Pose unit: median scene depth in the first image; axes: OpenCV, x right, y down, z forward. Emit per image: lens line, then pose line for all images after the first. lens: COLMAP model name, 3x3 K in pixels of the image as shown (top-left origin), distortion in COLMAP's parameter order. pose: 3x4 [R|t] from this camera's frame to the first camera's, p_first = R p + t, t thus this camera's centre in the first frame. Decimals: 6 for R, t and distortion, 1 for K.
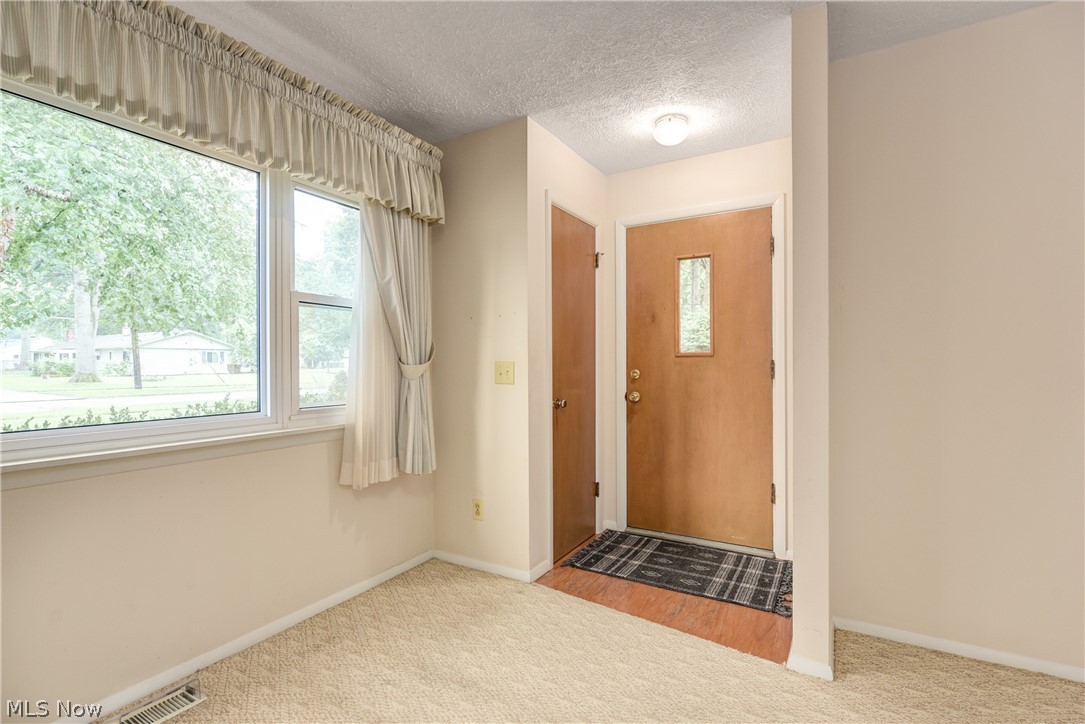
lens RADIAL K [[503.4, 0, 542.5], [0, 503.4, 362.0], [0, 0, 1]] dist [-0.015482, 0.000079]
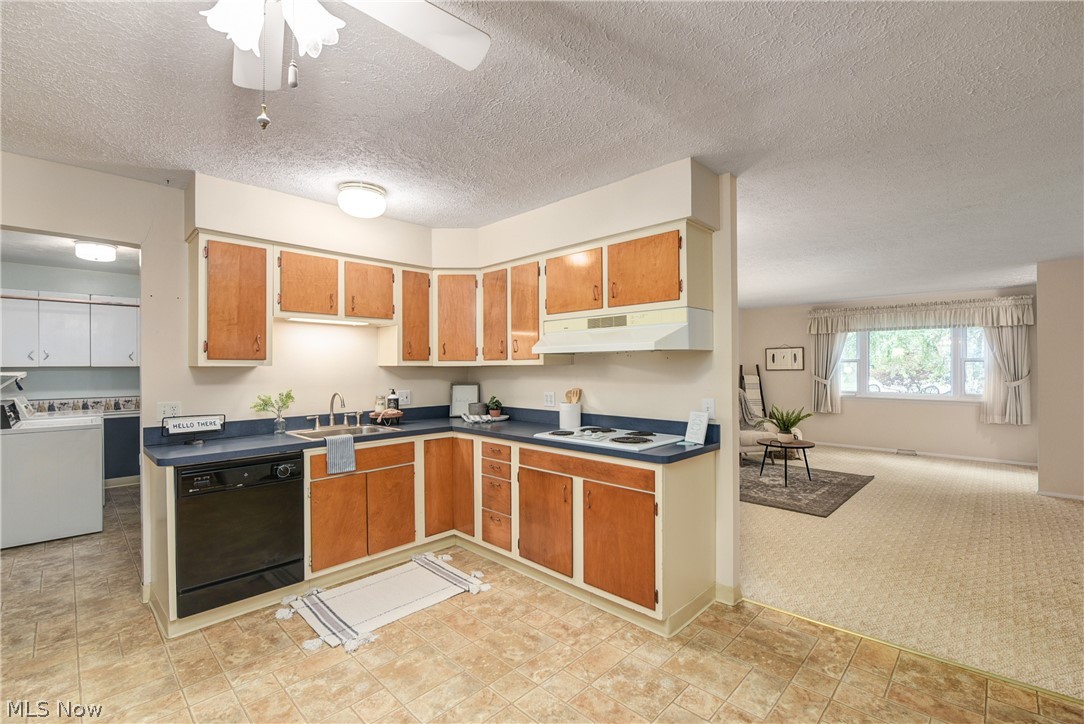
lens RADIAL K [[471.8, 0, 541.3], [0, 471.8, 364.7], [0, 0, 1]] dist [-0.006046, -0.000448]
pose [[-0.240089, -0.001208, -0.970750, 2.711129], [0.002803, 0.999994, -0.001938, -0.088382], [0.970747, -0.003187, -0.240084, -0.800624]]
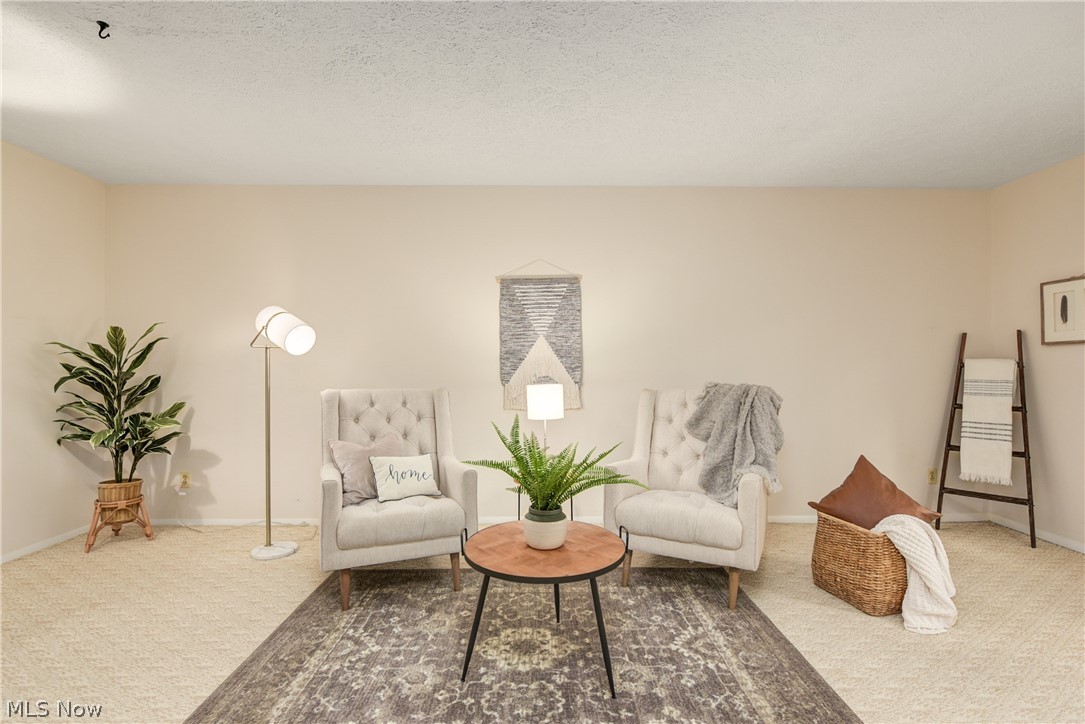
lens RADIAL K [[508.1, 0, 546.9], [0, 508.1, 363.9], [0, 0, 1]] dist [-0.005573, -0.000282]
pose [[-0.849083, 0.004041, -0.528244, 0.811196], [0.003604, 0.999992, 0.001857, -0.008249], [0.528247, -0.000327, -0.849090, 0.369928]]
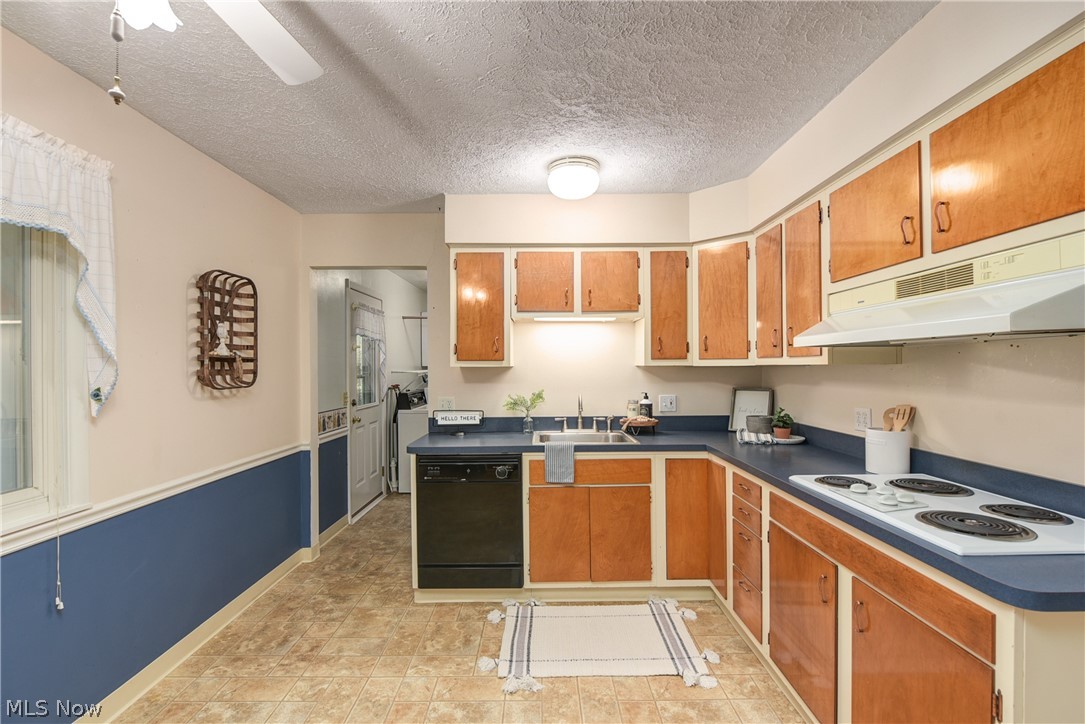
lens RADIAL K [[472.2, 0, 541.8], [0, 472.2, 364.7], [0, 0, 1]] dist [-0.006046, -0.000448]
pose [[-0.860470, 0.004447, -0.509482, 2.302691], [0.005499, 0.999985, -0.000560, -0.092363], [0.509471, -0.003284, -0.860481, -0.668080]]
